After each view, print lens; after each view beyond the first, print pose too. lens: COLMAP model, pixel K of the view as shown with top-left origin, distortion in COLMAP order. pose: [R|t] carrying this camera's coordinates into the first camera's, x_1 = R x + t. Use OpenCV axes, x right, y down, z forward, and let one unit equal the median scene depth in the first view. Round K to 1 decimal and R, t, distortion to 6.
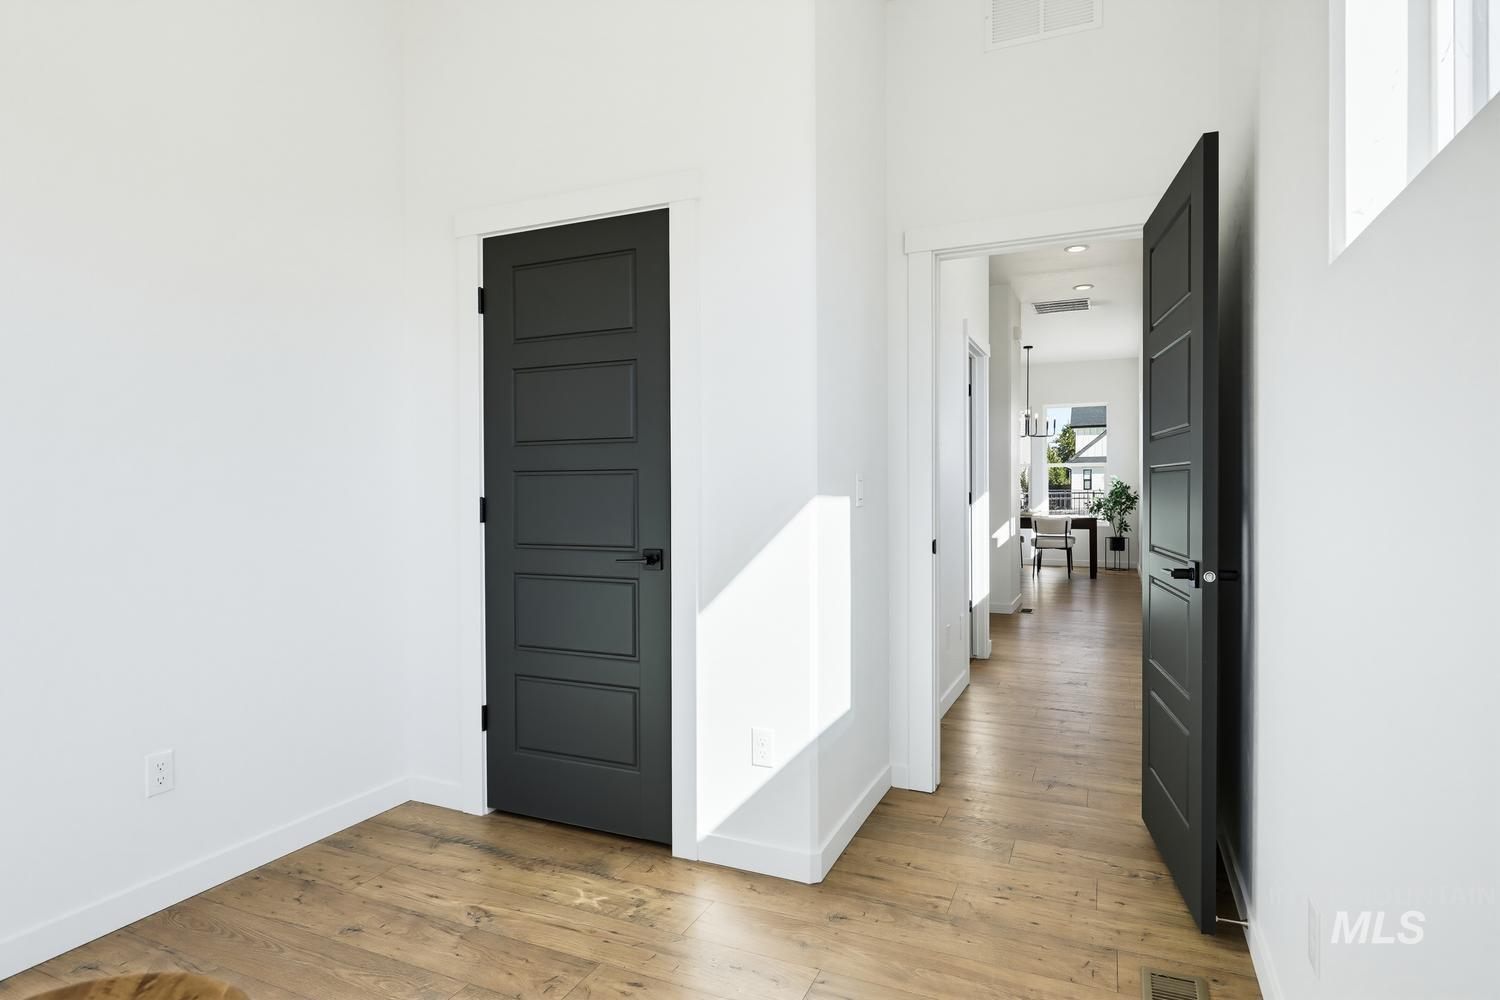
lens RADIAL K [[817.9, 0, 744.1], [0, 817.9, 491.5], [0, 0, 1]] dist [0.005296, 0.000723]
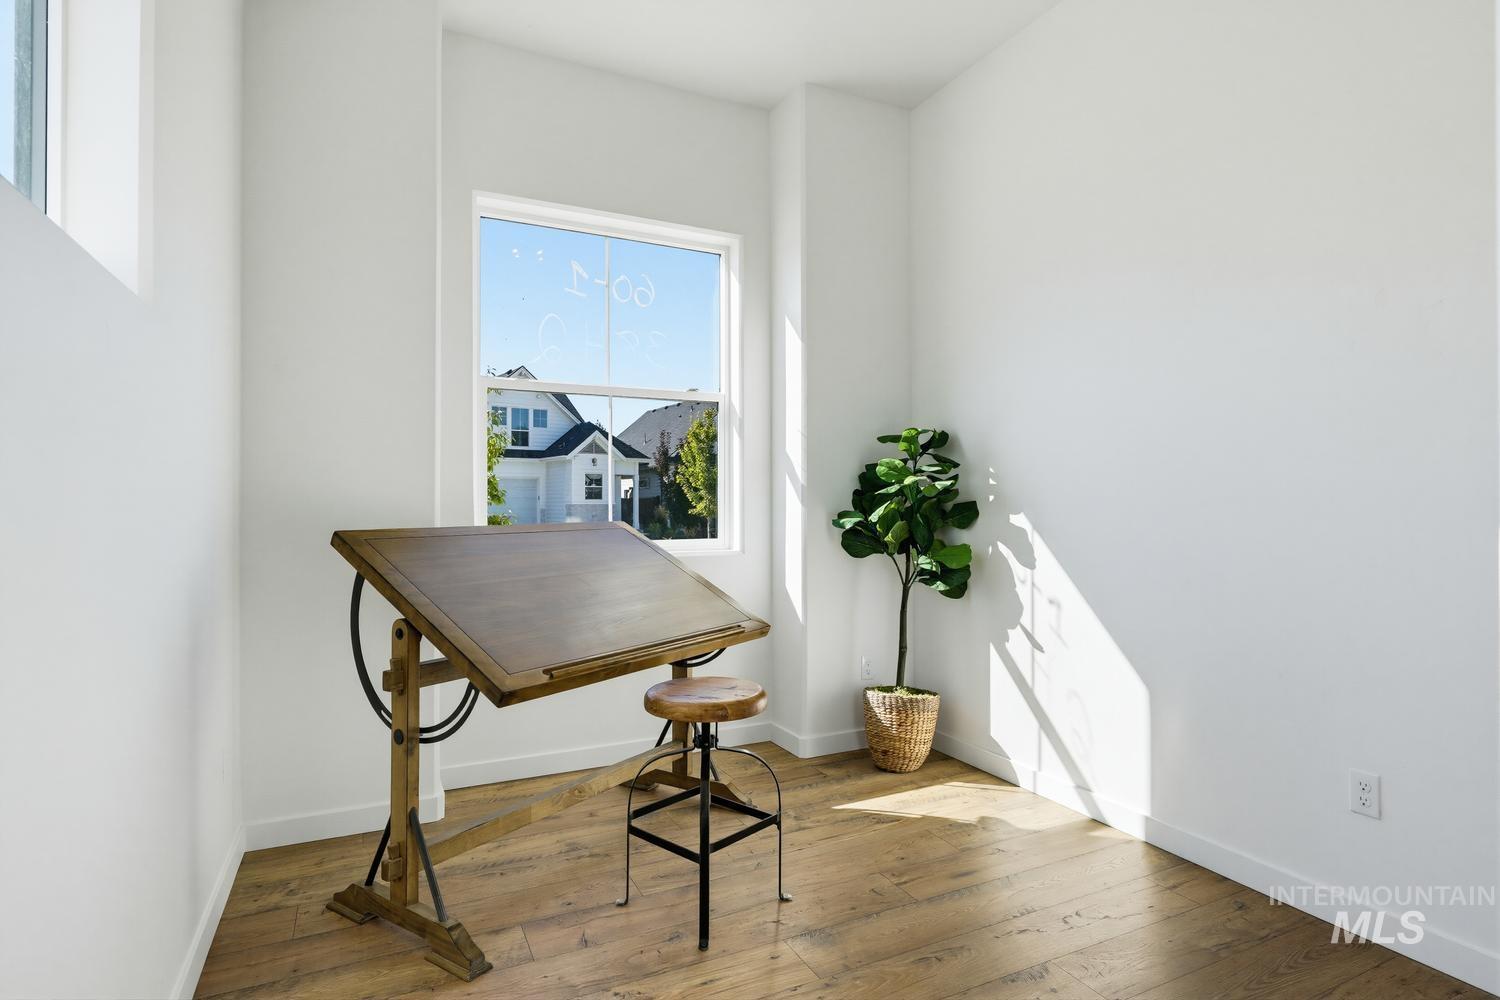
lens RADIAL K [[817.9, 0, 749.0], [0, 817.9, 498.0], [0, 0, 1]] dist [0.005296, 0.000723]
pose [[-0.622138, -0.001601, -0.782906, 0.472856], [0.001655, 0.999993, -0.003360, 0.004589], [0.782906, -0.003386, -0.622131, 1.035542]]
